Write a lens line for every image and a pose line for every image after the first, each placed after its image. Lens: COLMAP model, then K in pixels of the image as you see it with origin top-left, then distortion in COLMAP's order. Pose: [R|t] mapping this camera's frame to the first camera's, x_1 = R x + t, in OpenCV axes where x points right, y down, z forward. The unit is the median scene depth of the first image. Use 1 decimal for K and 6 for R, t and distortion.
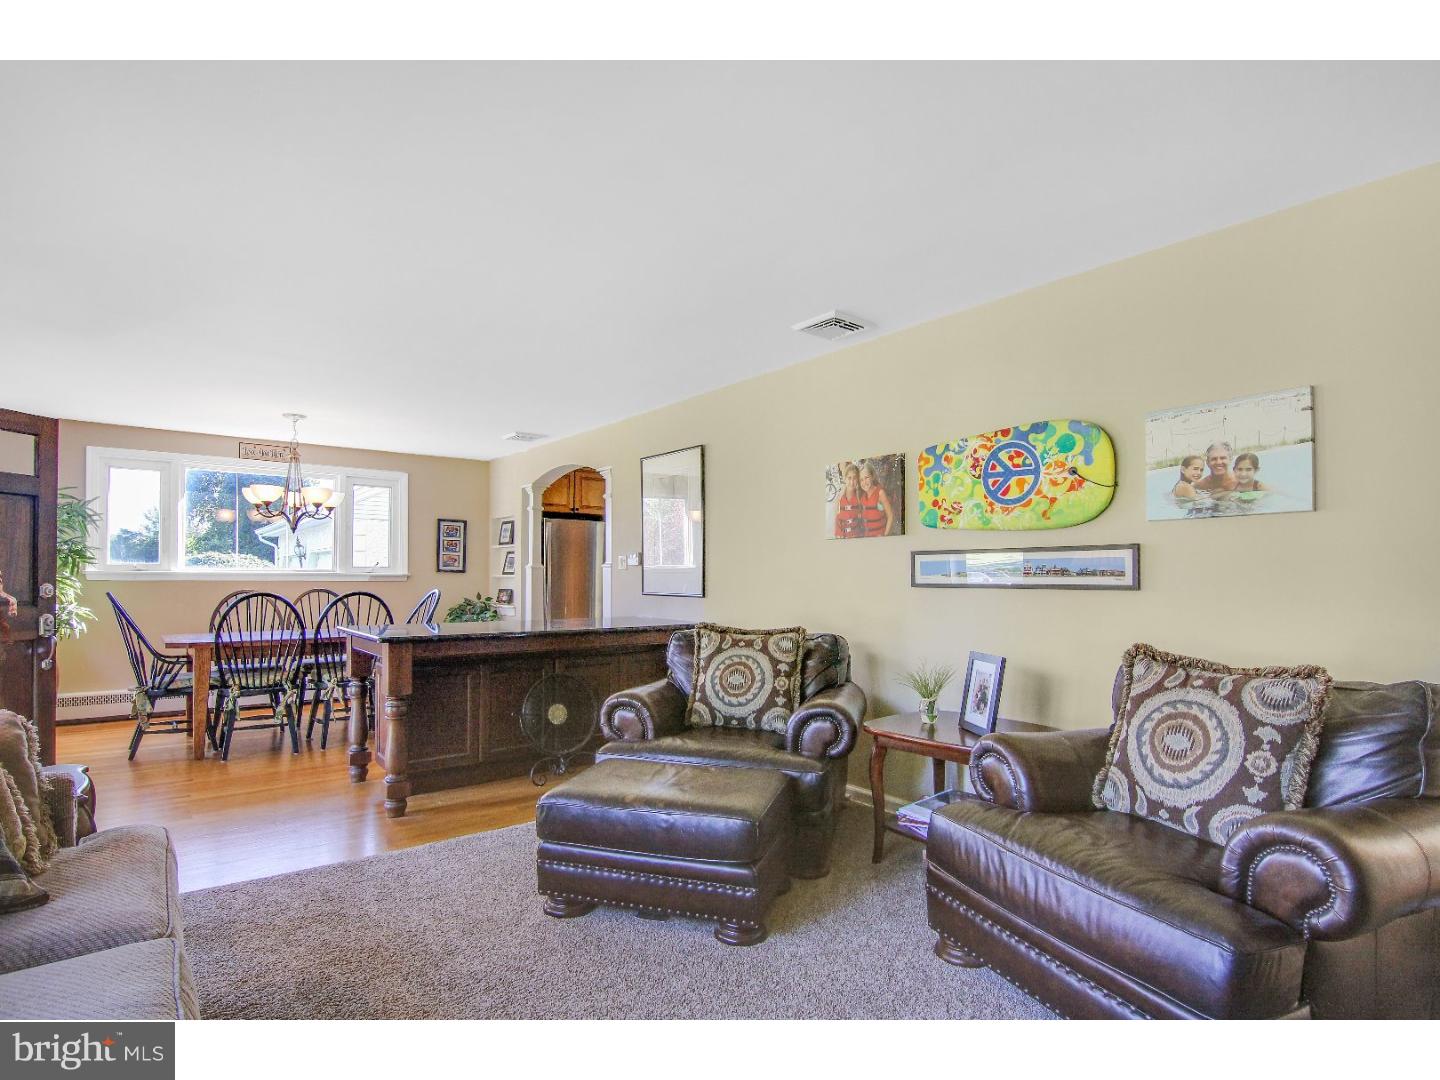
lens RADIAL K [[751.8, 0, 720.7], [0, 751.8, 560.9], [0, 0, 1]] dist [-0.020131, -0.001390]
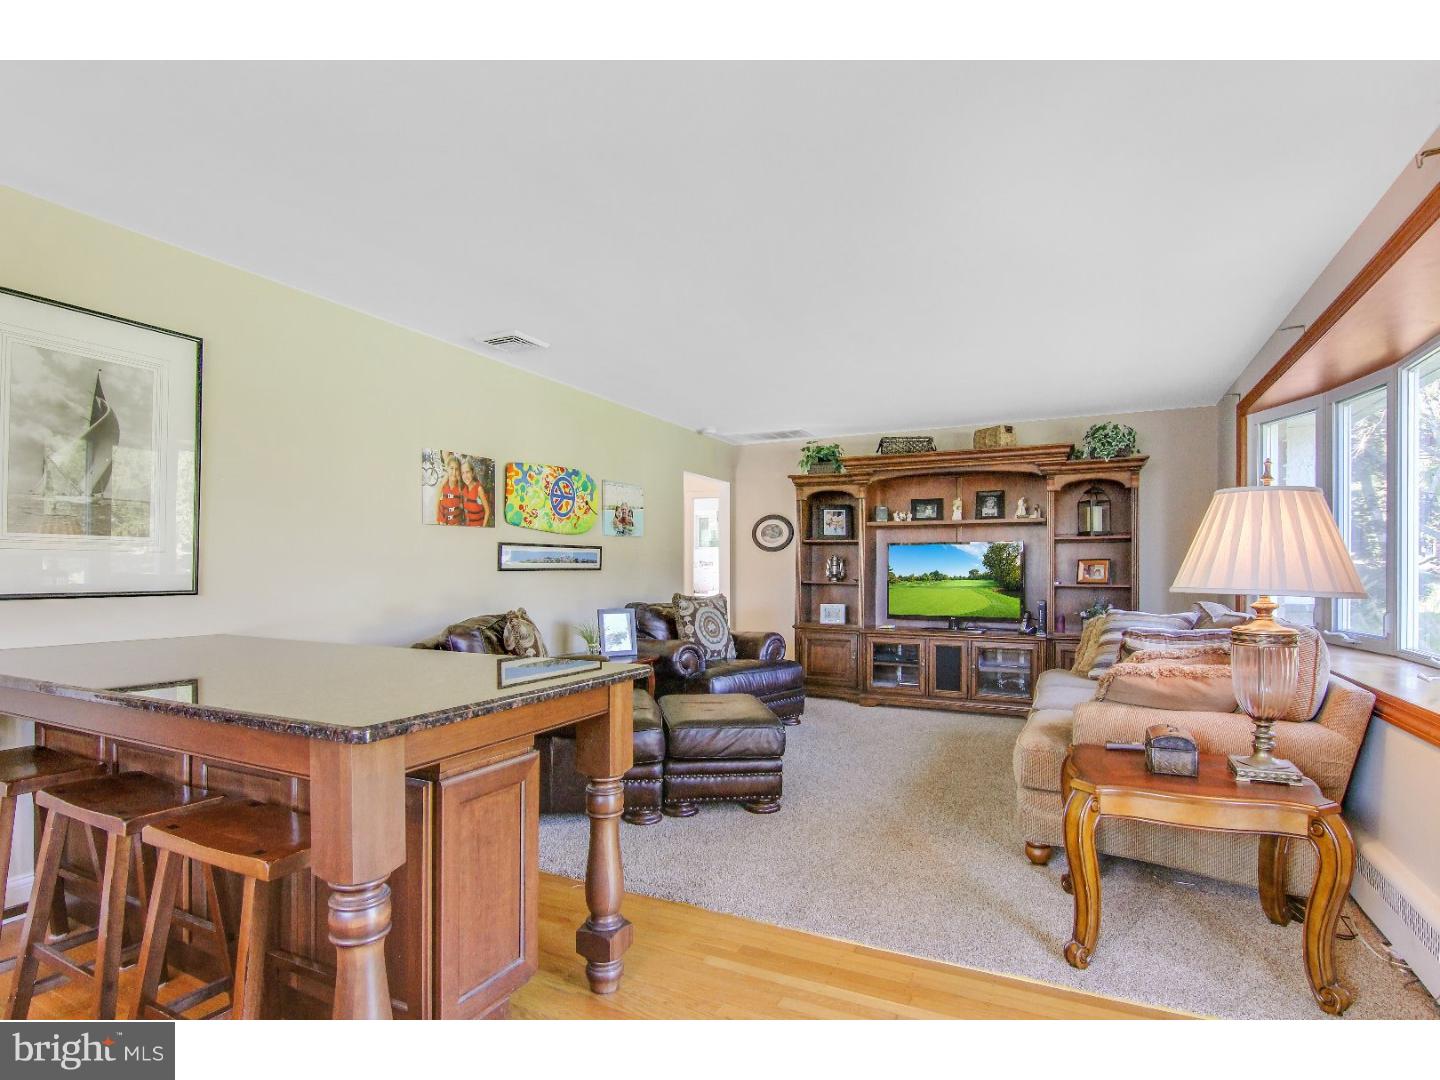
lens RADIAL K [[760.8, 0, 719.0], [0, 760.8, 578.5], [0, 0, 1]] dist [-0.017544, -0.000101]
pose [[-0.437562, -0.014567, 0.899070, -1.156028], [-0.023177, 0.999719, 0.004917, 0.036688], [-0.898890, -0.018686, -0.437777, 1.374853]]
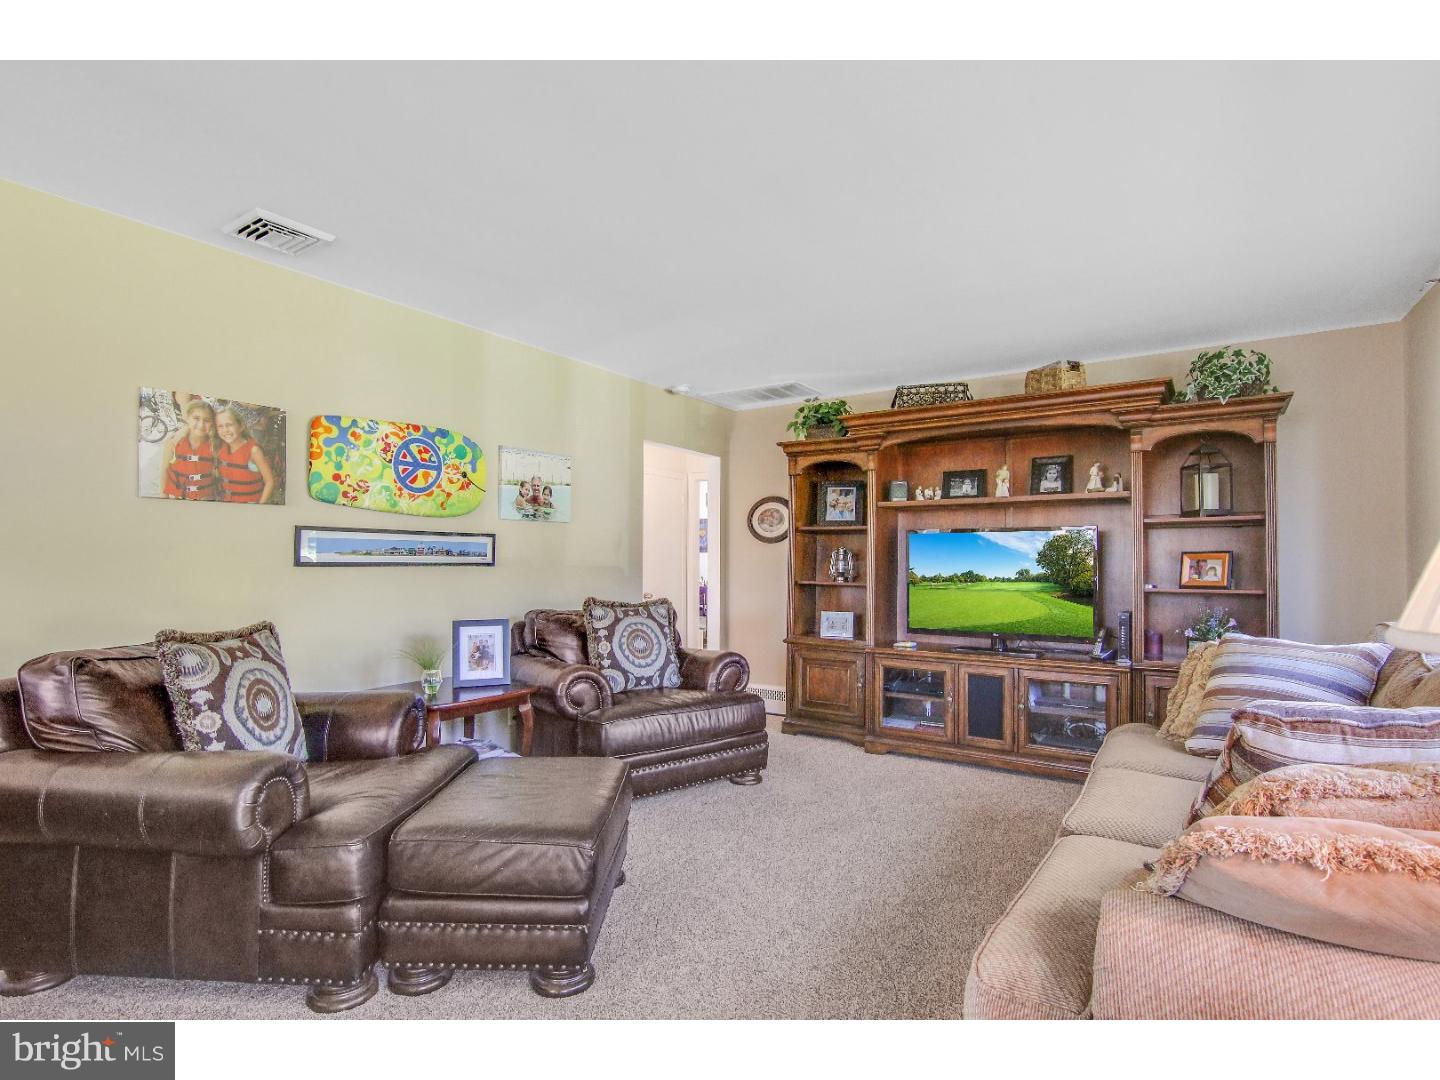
lens RADIAL K [[751.8, 0, 720.7], [0, 751.8, 560.9], [0, 0, 1]] dist [-0.020131, -0.001390]
pose [[-0.309208, 0.001270, 0.950994, -0.823657], [-0.027194, 0.999578, -0.010176, 0.027202], [-0.950606, -0.029007, -0.309043, 0.896687]]
